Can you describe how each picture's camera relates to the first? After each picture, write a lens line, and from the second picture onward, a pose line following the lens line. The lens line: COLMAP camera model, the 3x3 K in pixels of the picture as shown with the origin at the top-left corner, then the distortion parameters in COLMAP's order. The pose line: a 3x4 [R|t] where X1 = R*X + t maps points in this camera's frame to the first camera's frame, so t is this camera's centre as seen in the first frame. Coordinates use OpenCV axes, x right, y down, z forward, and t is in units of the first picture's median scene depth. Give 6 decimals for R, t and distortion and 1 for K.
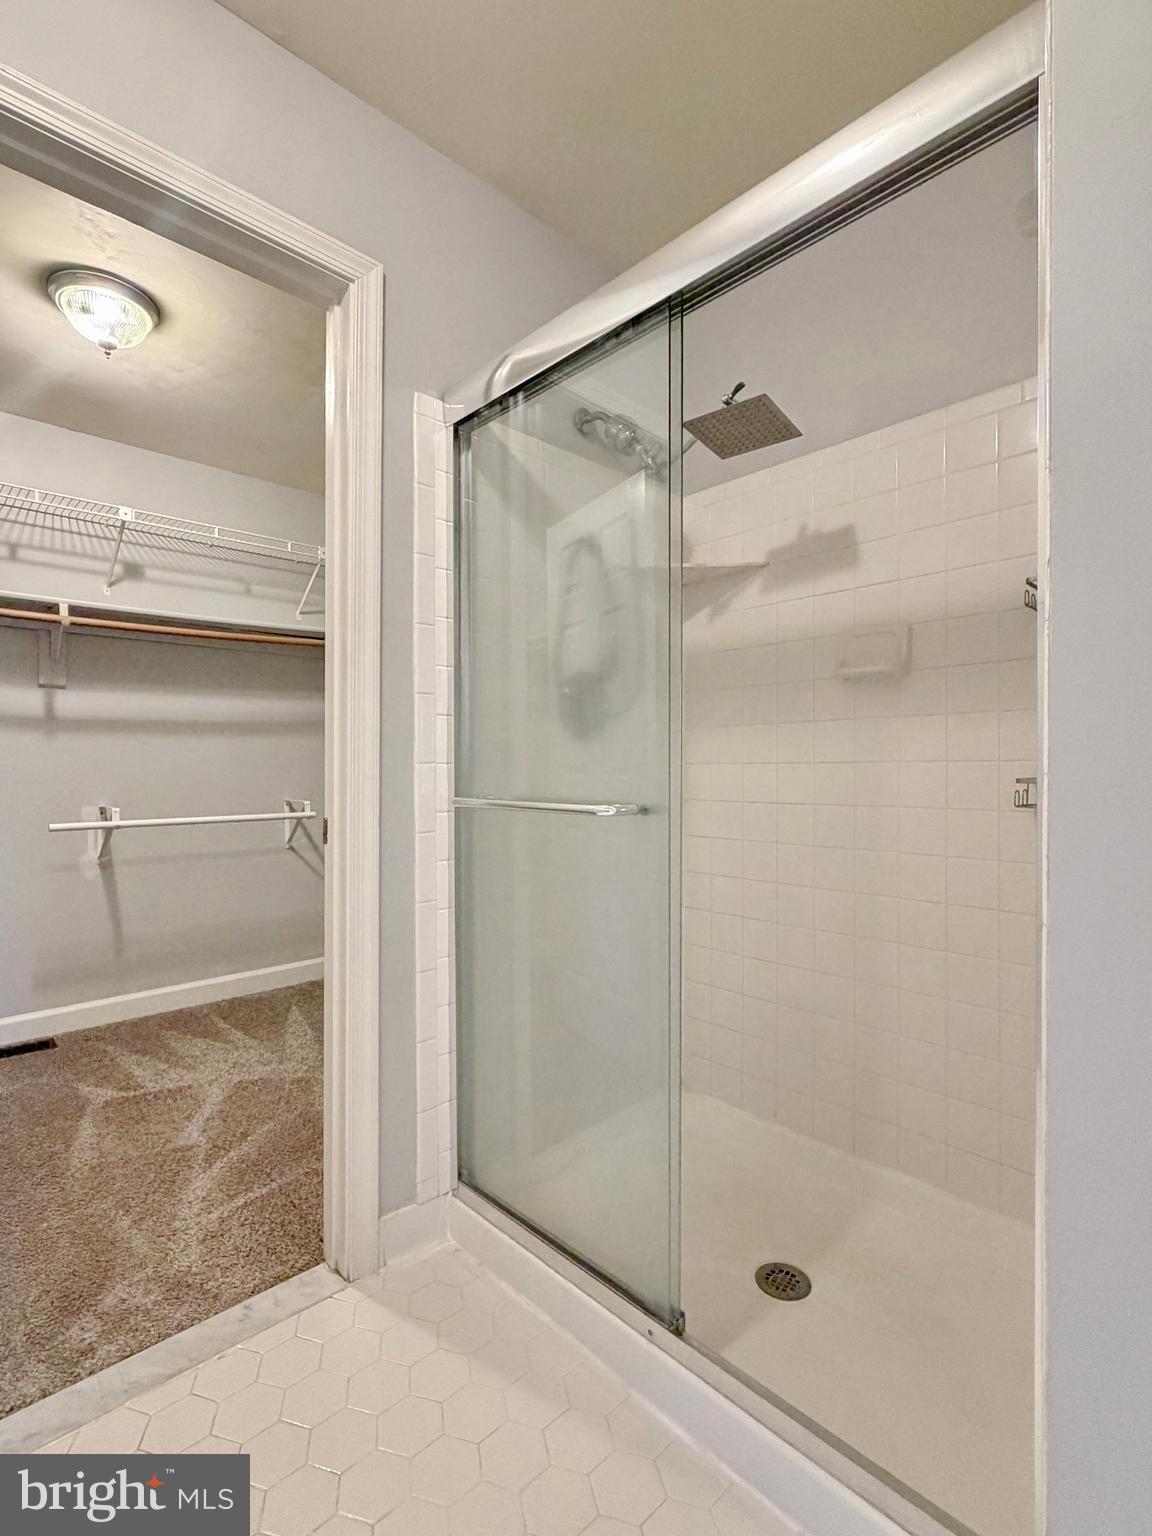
lens RADIAL K [[733.3, 0, 570.5], [0, 733.3, 773.1], [0, 0, 1]] dist [-0.000141, 0.000137]
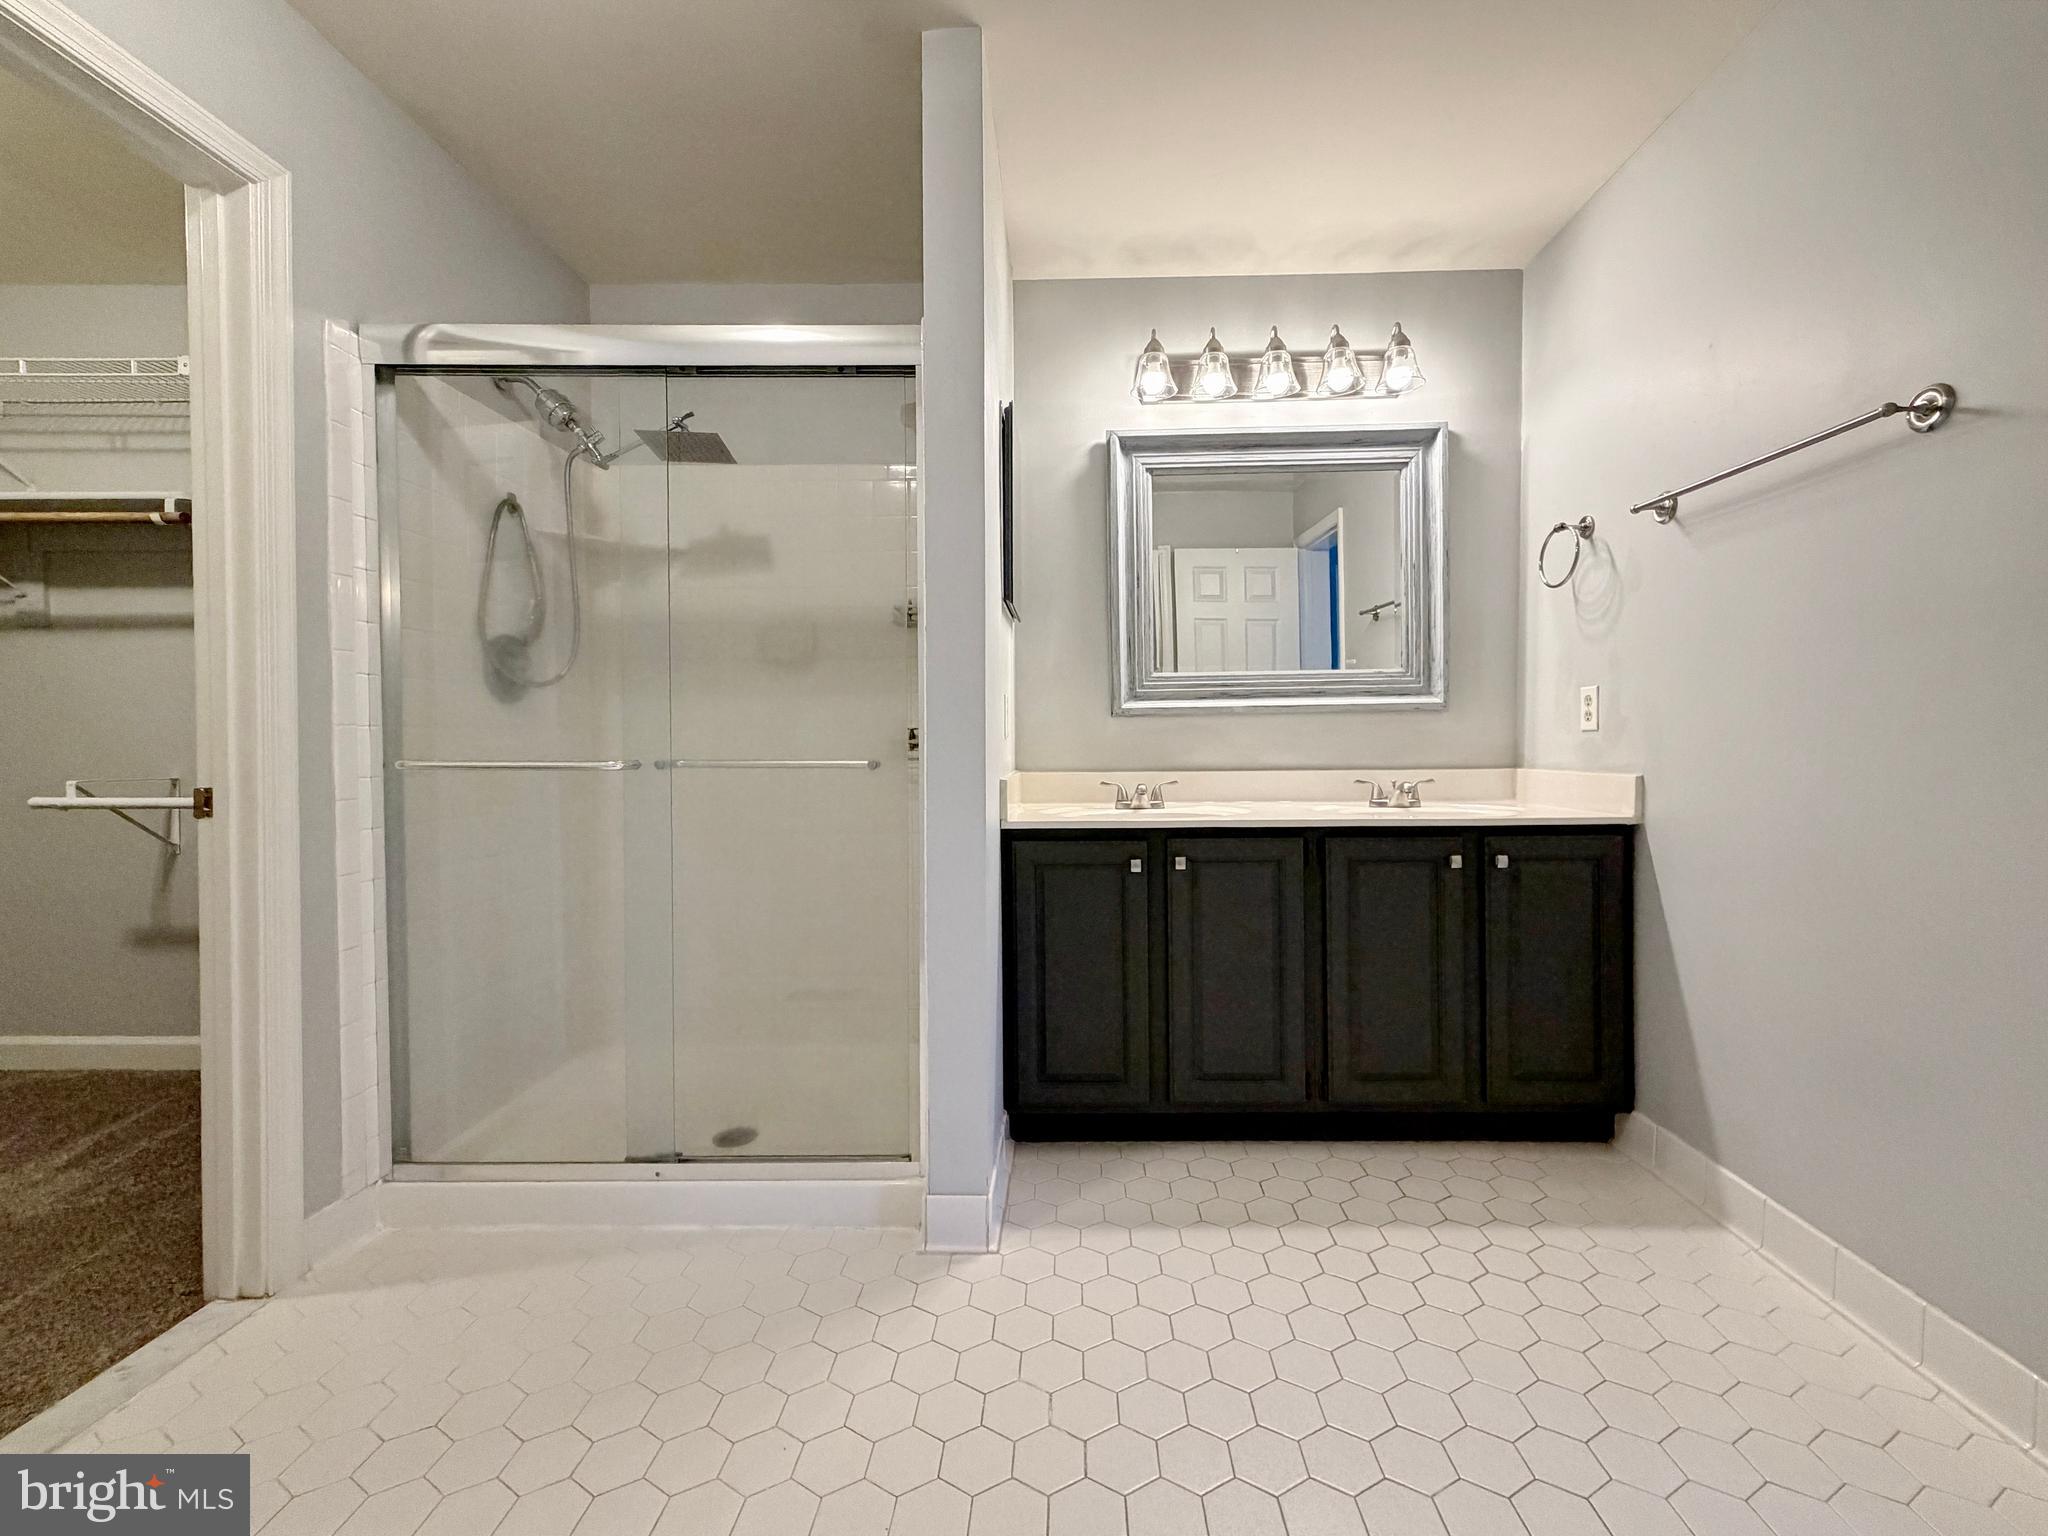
lens RADIAL K [[853.0, 0, 1068.2], [0, 853.0, 757.2], [0, 0, 1]] dist [0.001296, 0.000033]
pose [[0.682445, -0.021190, 0.730630, -0.326980], [0.010841, 0.999763, 0.018870, 0.013772], [-0.730857, -0.004957, 0.682513, -0.355612]]
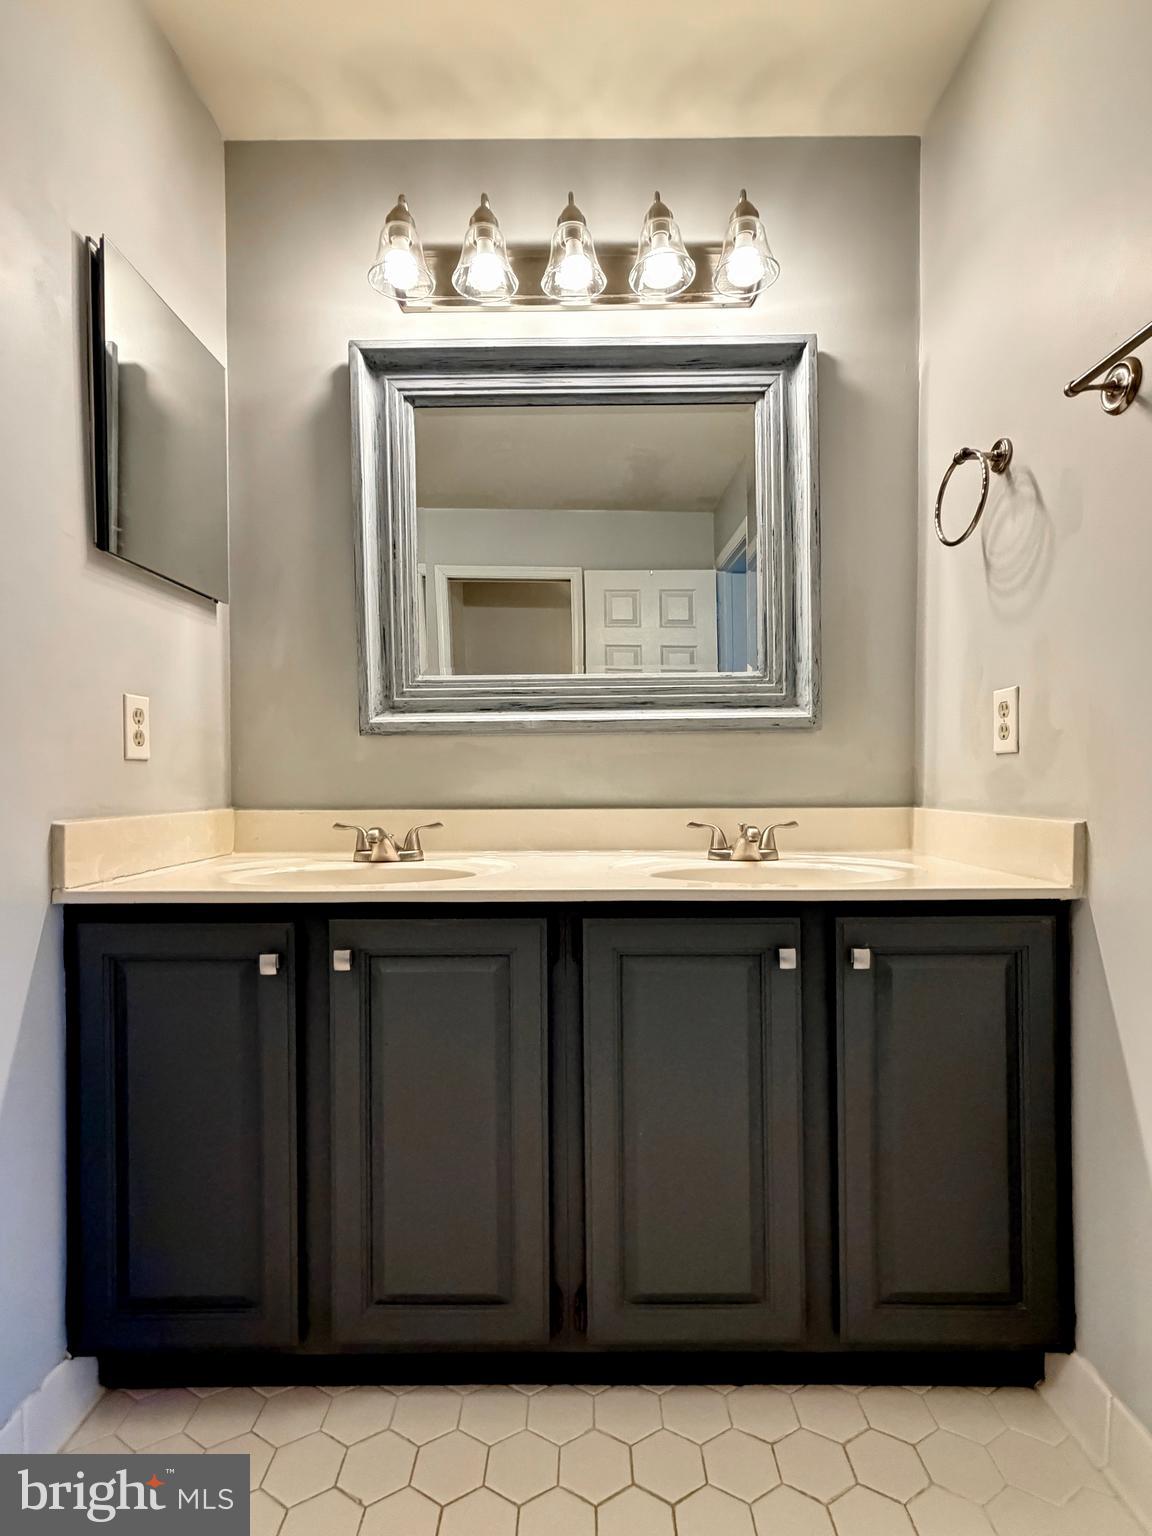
lens RADIAL K [[730.7, 0, 589.8], [0, 730.7, 783.3], [0, 0, 1]] dist [0.002393, -0.000302]
pose [[0.681682, -0.011729, 0.731555, 0.315935], [0.007777, 0.999931, 0.008785, 0.027682], [-0.731607, -0.000300, 0.681726, -0.249886]]
